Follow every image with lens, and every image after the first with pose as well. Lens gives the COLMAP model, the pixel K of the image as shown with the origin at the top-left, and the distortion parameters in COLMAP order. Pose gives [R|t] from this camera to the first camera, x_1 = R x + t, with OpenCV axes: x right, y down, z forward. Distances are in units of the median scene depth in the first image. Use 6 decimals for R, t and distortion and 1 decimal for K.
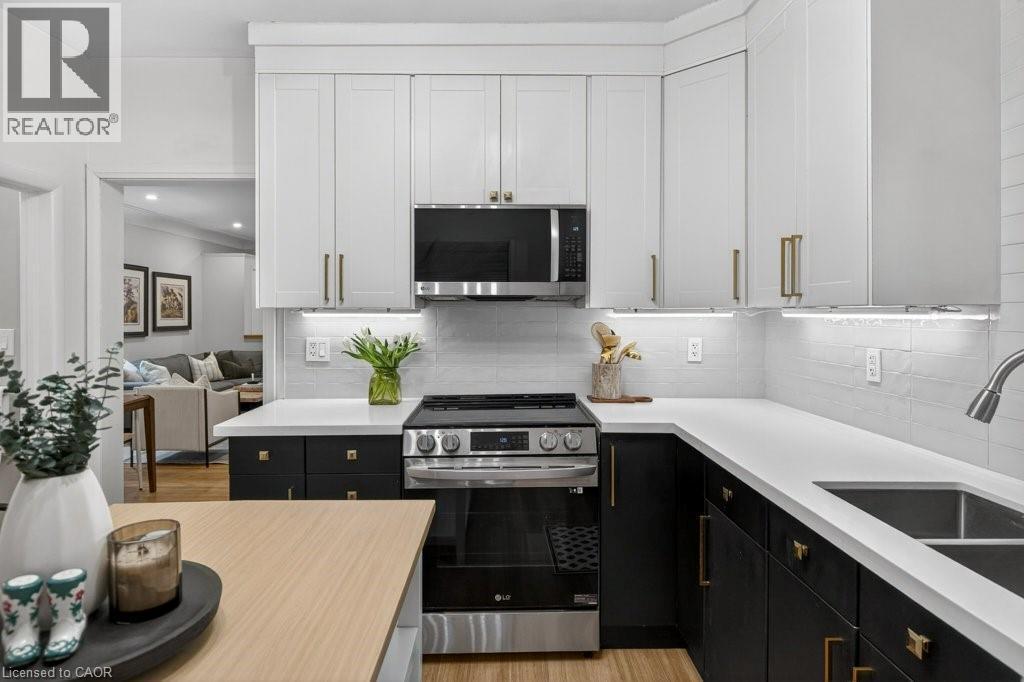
lens RADIAL K [[617.0, 0, 515.1], [0, 617.0, 314.5], [0, 0, 1]] dist [0.000376, 0.000201]
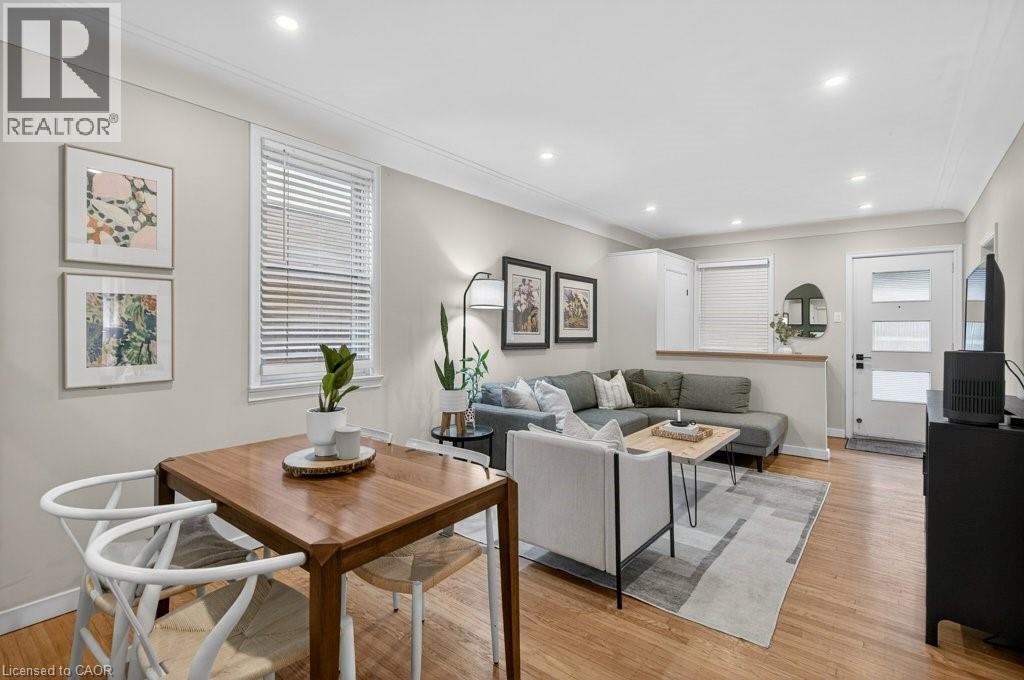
lens RADIAL K [[461.8, 0, 508.8], [0, 461.8, 335.3], [0, 0, 1]] dist [0.003144, -0.000688]
pose [[0.779941, 0.008795, -0.625792, -0.238772], [-0.008737, 0.999957, 0.003164, 0.015253], [0.625793, 0.003000, 0.779984, 0.462879]]
